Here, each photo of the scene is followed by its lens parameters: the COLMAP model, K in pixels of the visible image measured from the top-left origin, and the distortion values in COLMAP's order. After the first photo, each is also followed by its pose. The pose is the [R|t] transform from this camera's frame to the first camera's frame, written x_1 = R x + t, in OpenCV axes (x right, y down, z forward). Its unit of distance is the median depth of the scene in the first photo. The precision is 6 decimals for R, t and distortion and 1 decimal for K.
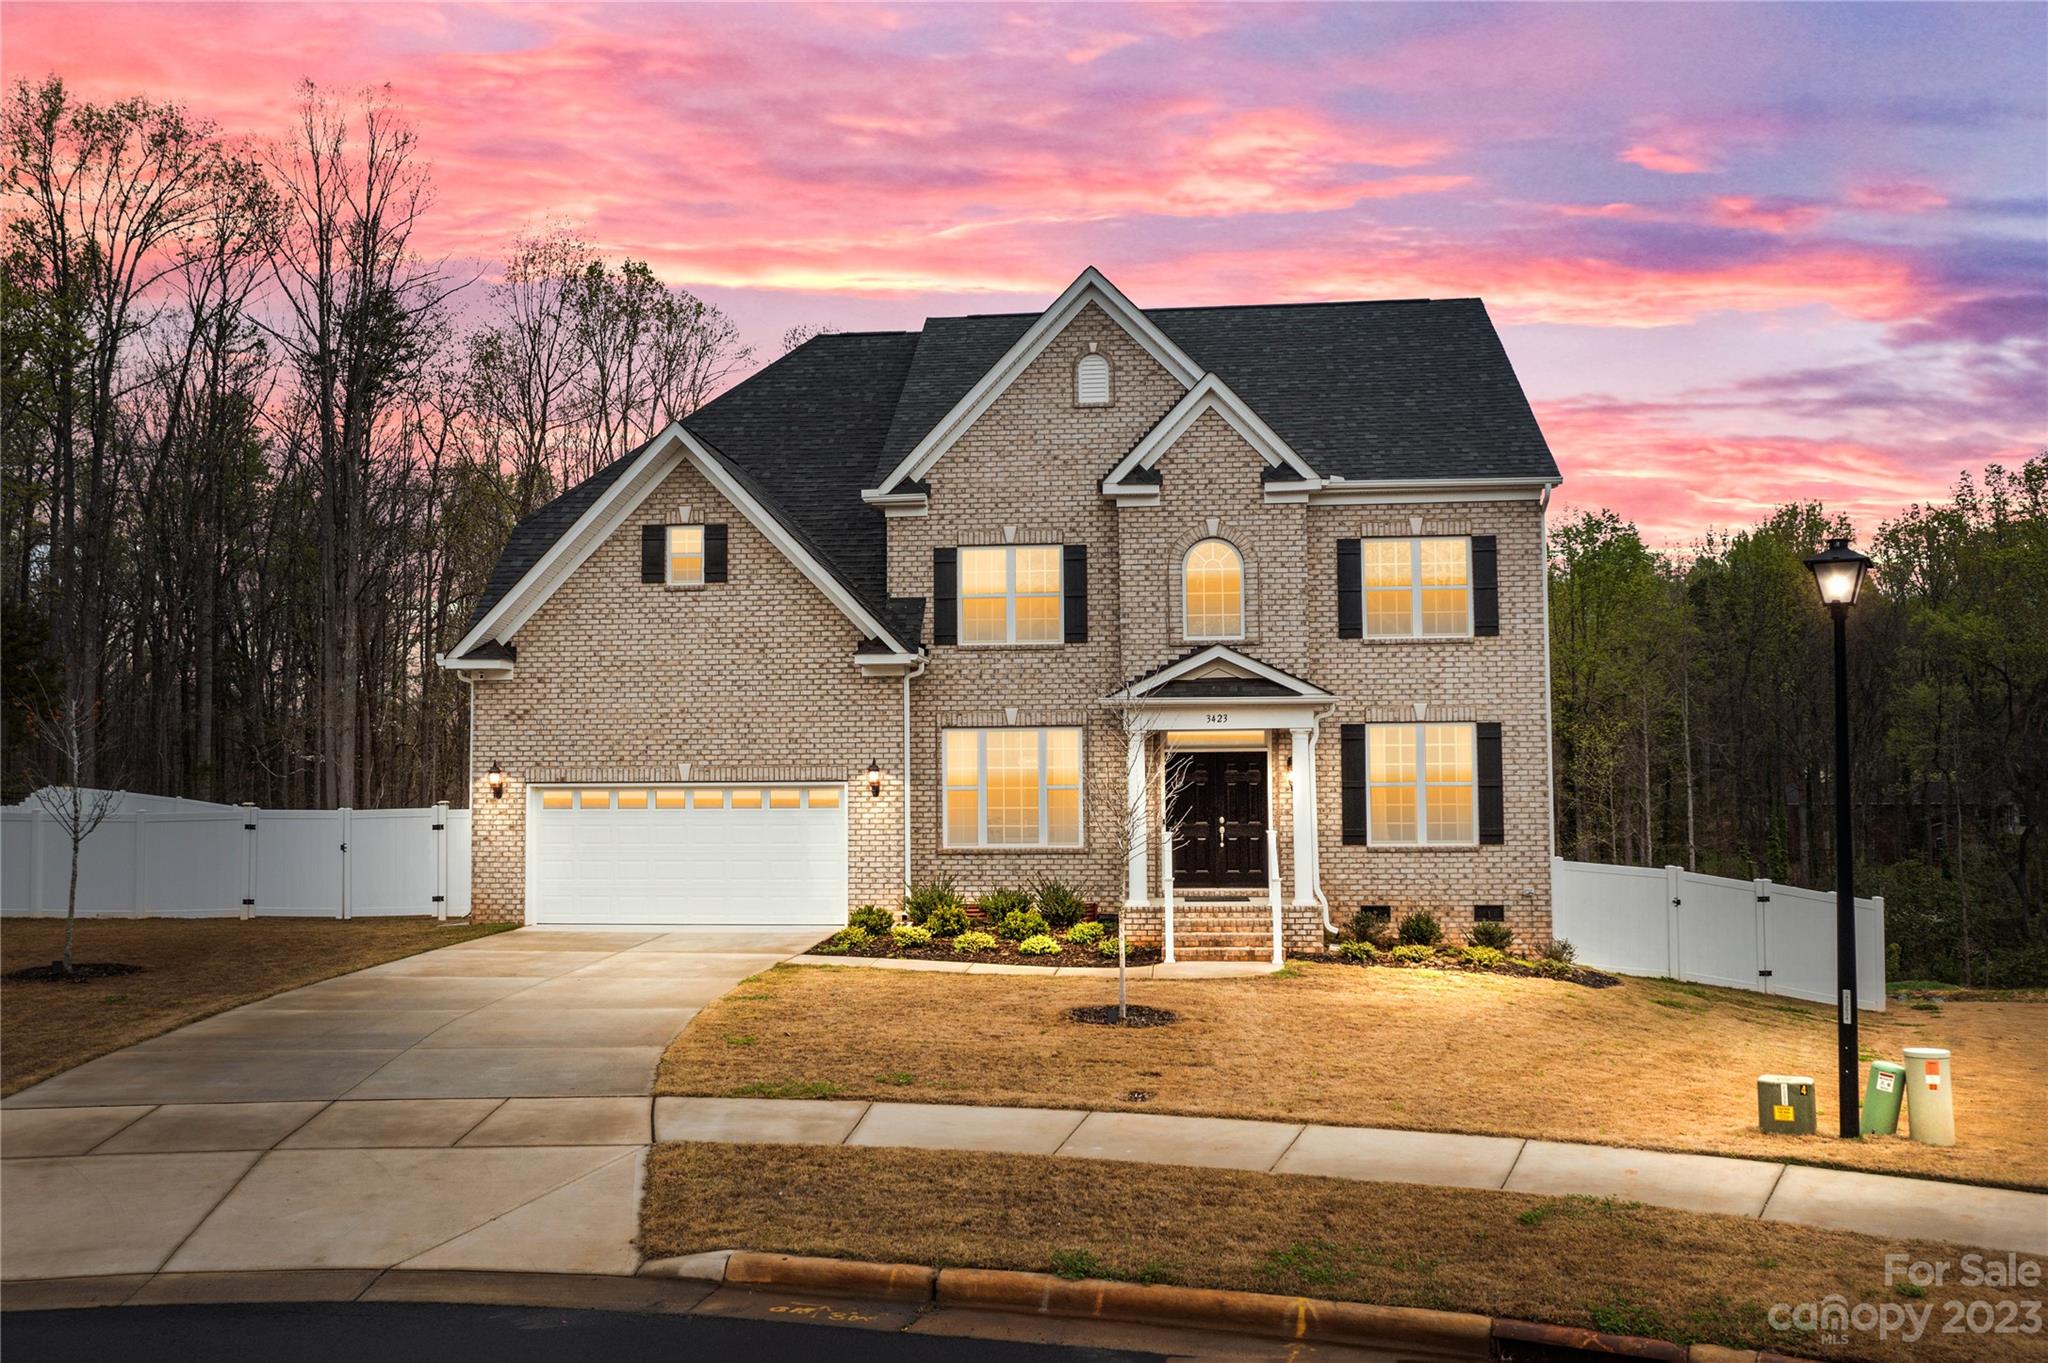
lens RADIAL K [[1628.1, 0, 1024.0], [0, 1628.1, 681.5], [0, 0, 1]] dist [-0.011951, 0.001478]
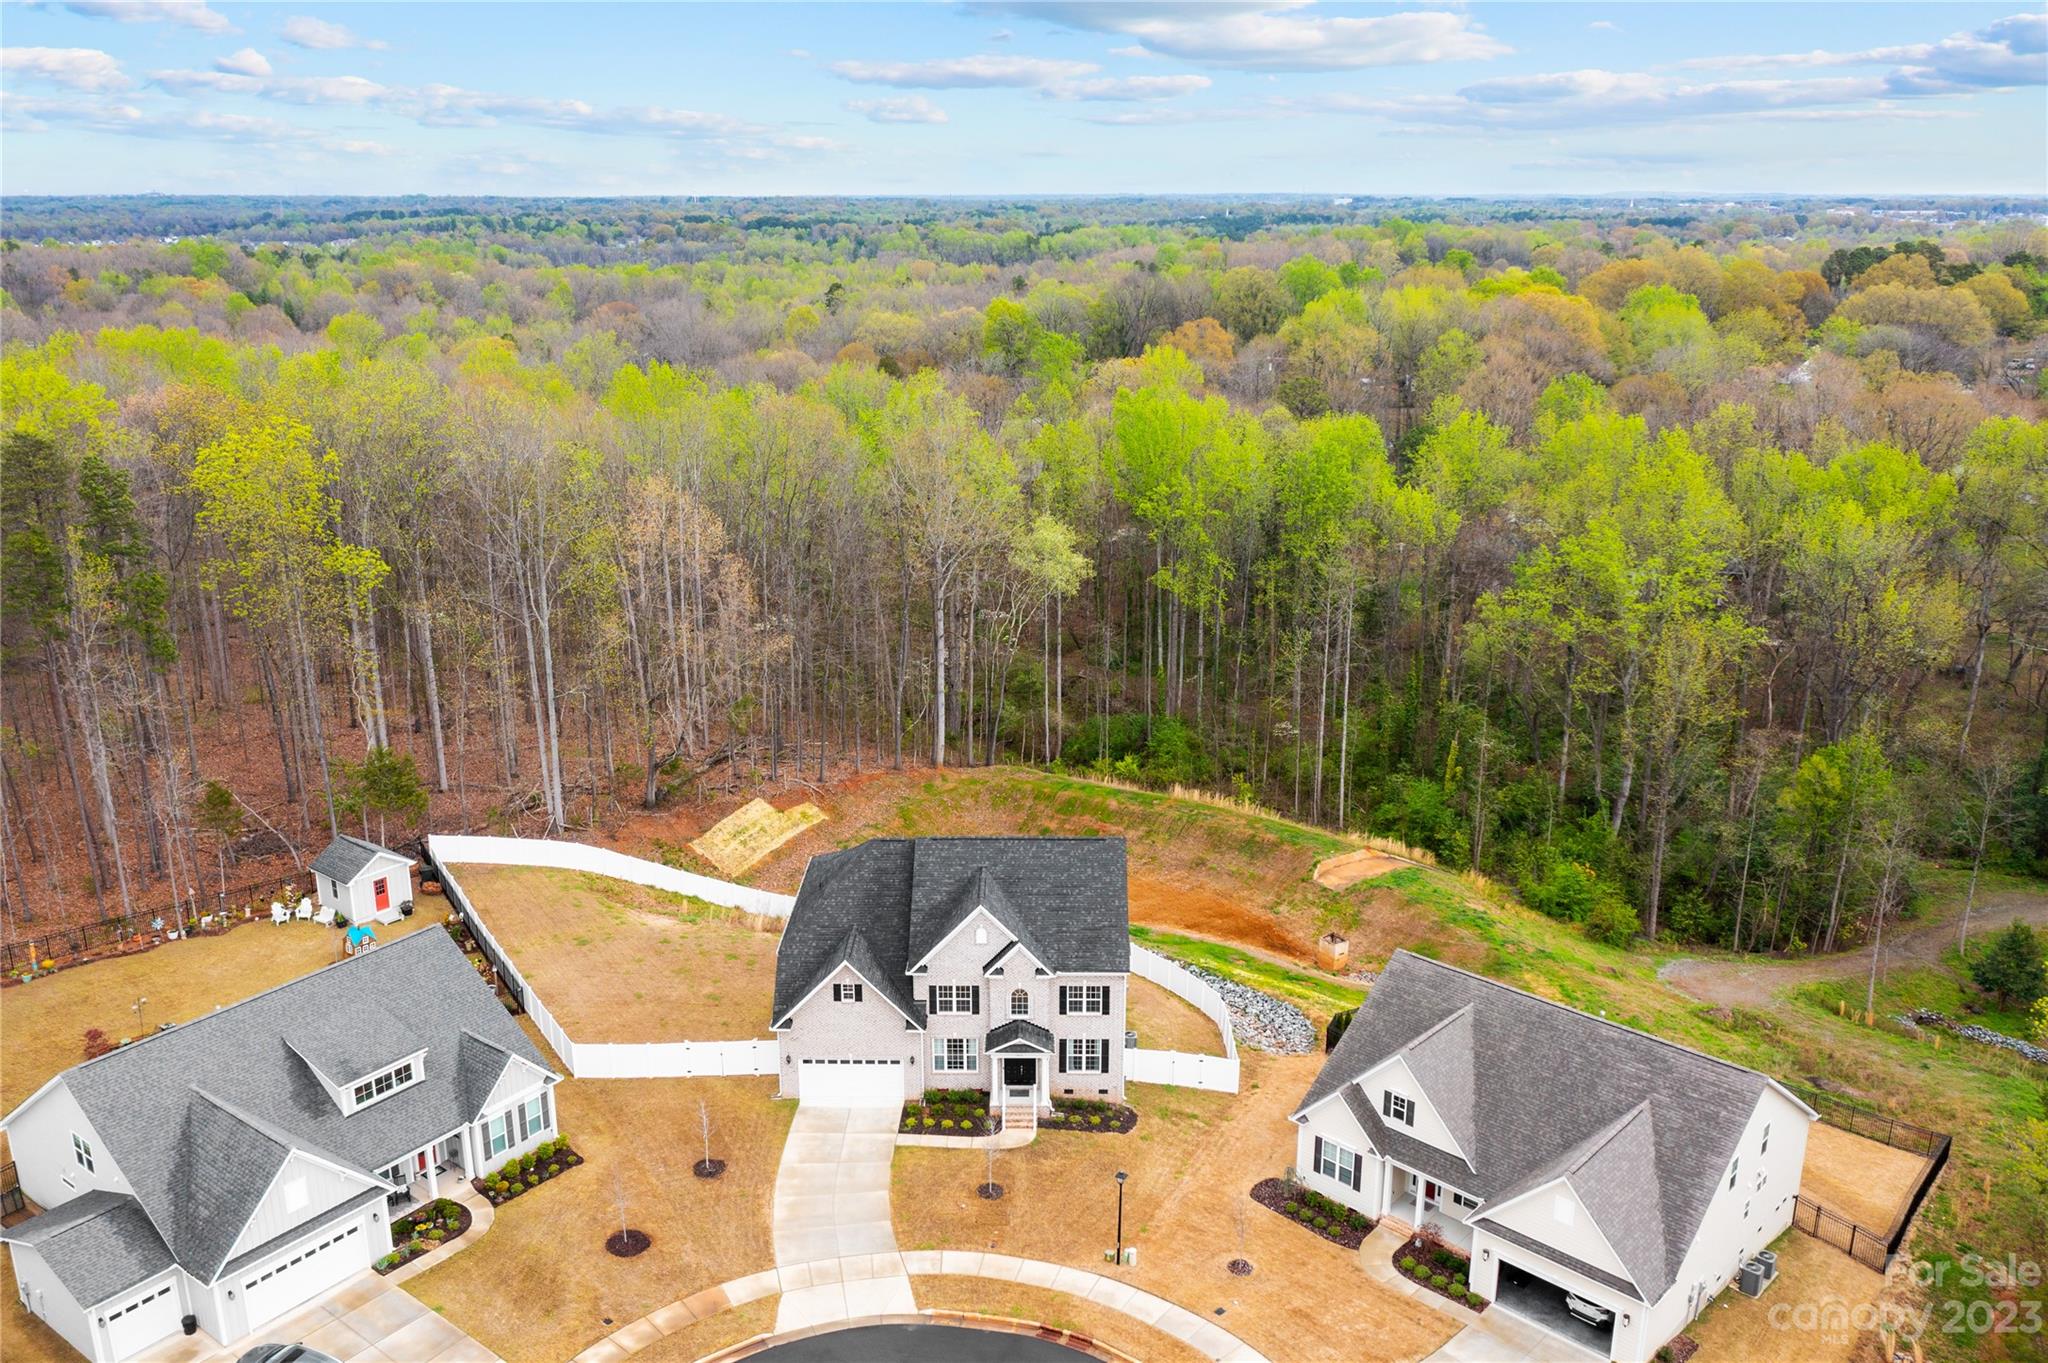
lens RADIAL K [[1628.1, 0, 1024.0], [0, 1628.1, 681.5], [0, 0, 1]] dist [-0.011951, 0.001478]
pose [[0.996462, -0.013702, 0.082922, -0.125774], [-0.015248, 0.940777, 0.338682, -1.695865], [-0.082652, -0.338748, 0.937240, -1.720616]]
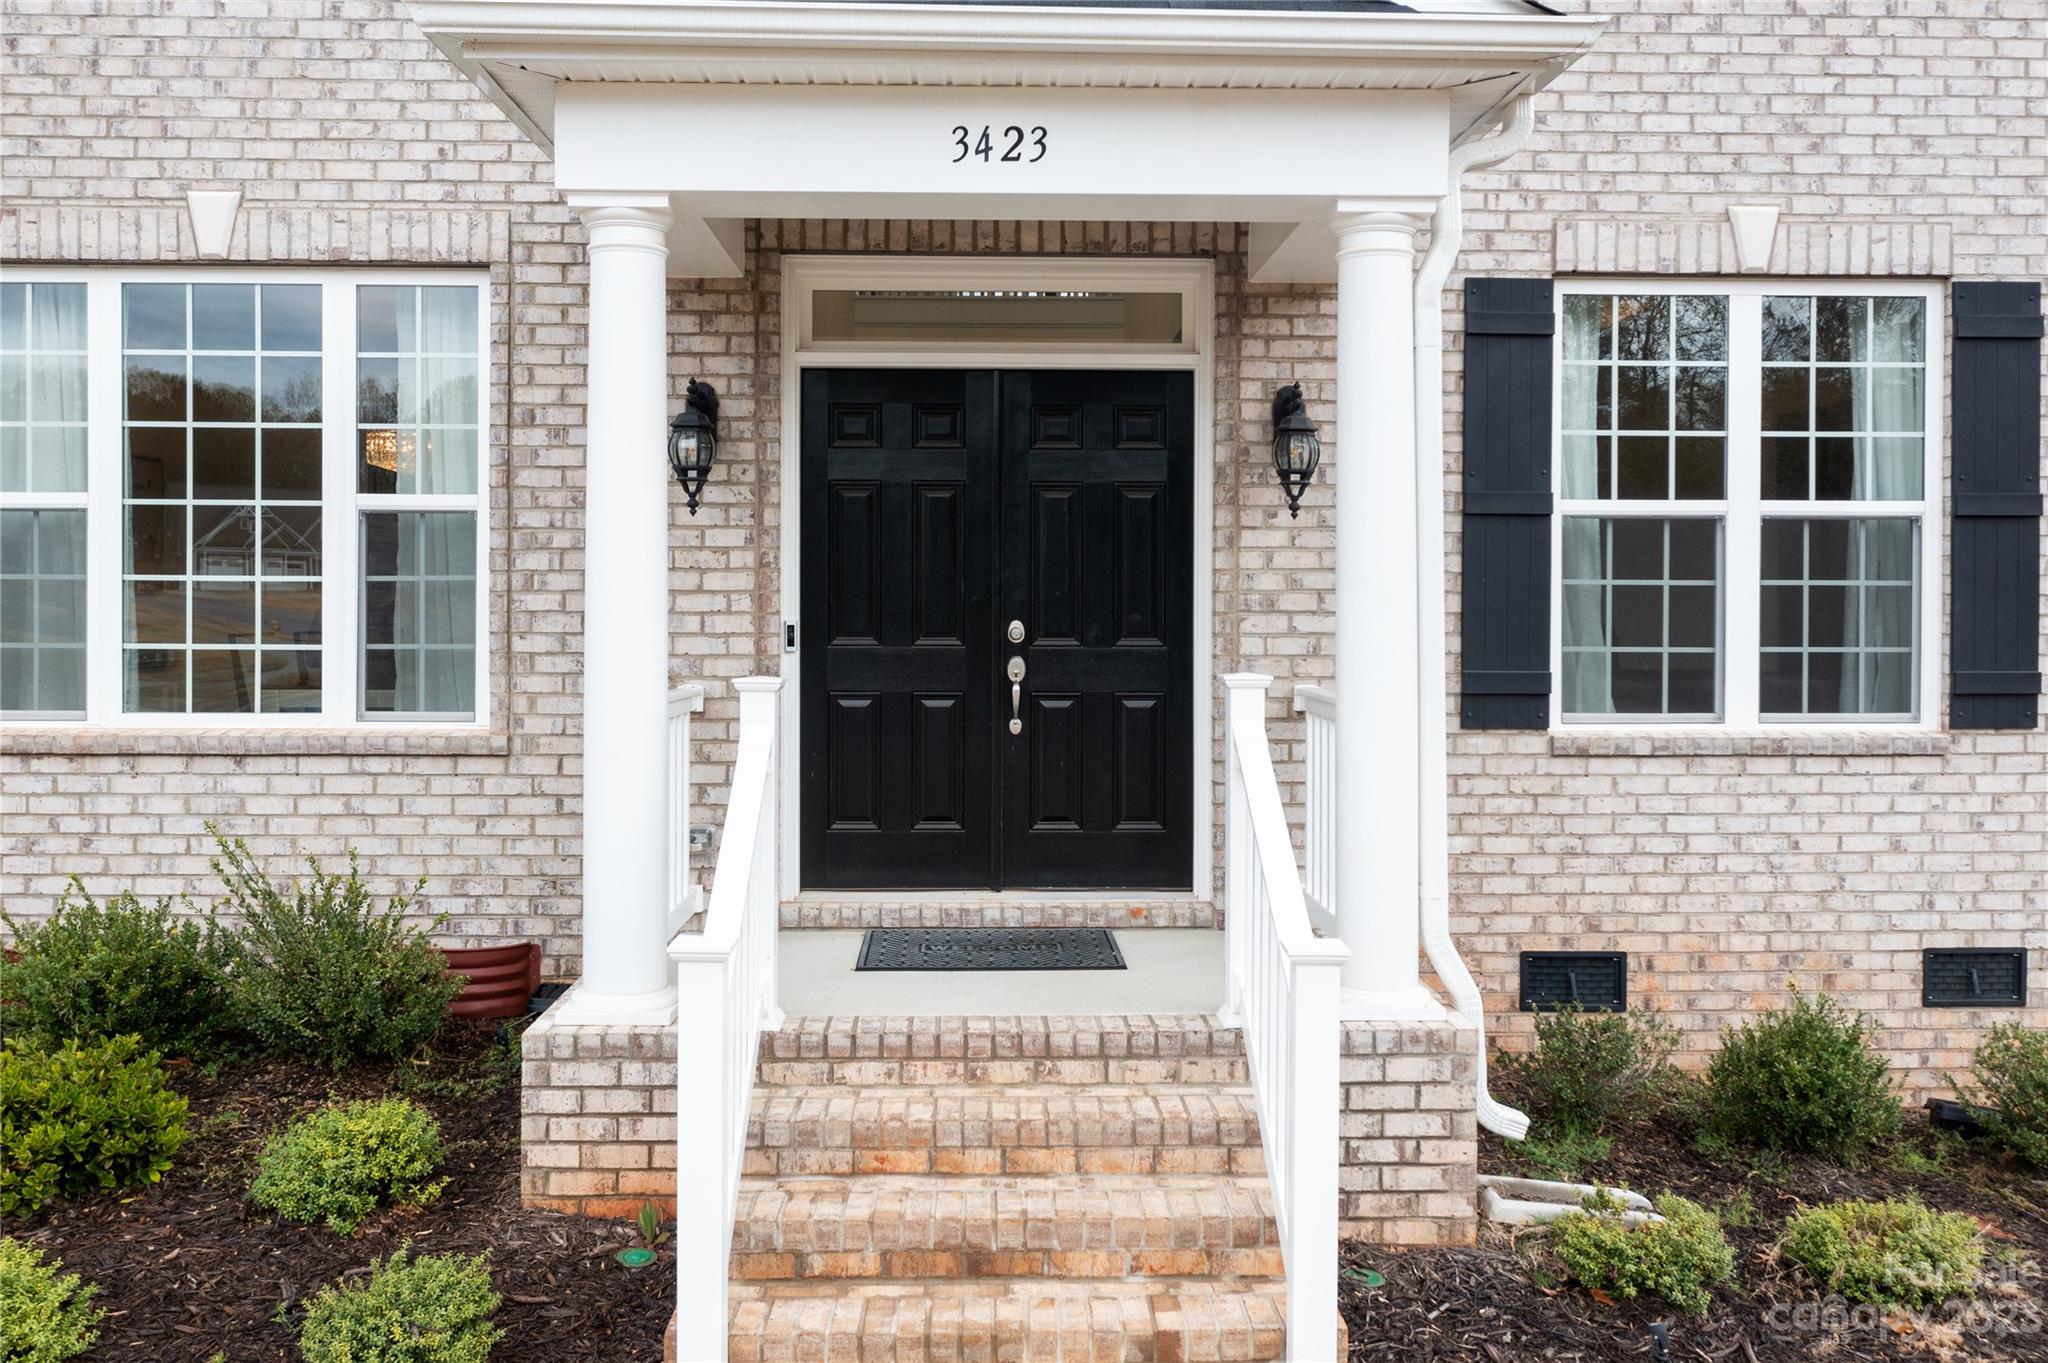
lens RADIAL K [[1628.1, 0, 1024.0], [0, 1628.1, 681.5], [0, 0, 1]] dist [-0.011951, 0.001478]
pose [[0.992458, 0.005439, 0.122465, 0.094867], [-0.017298, 0.995232, 0.095985, 0.070887], [-0.121359, -0.097379, 0.987820, 0.772990]]
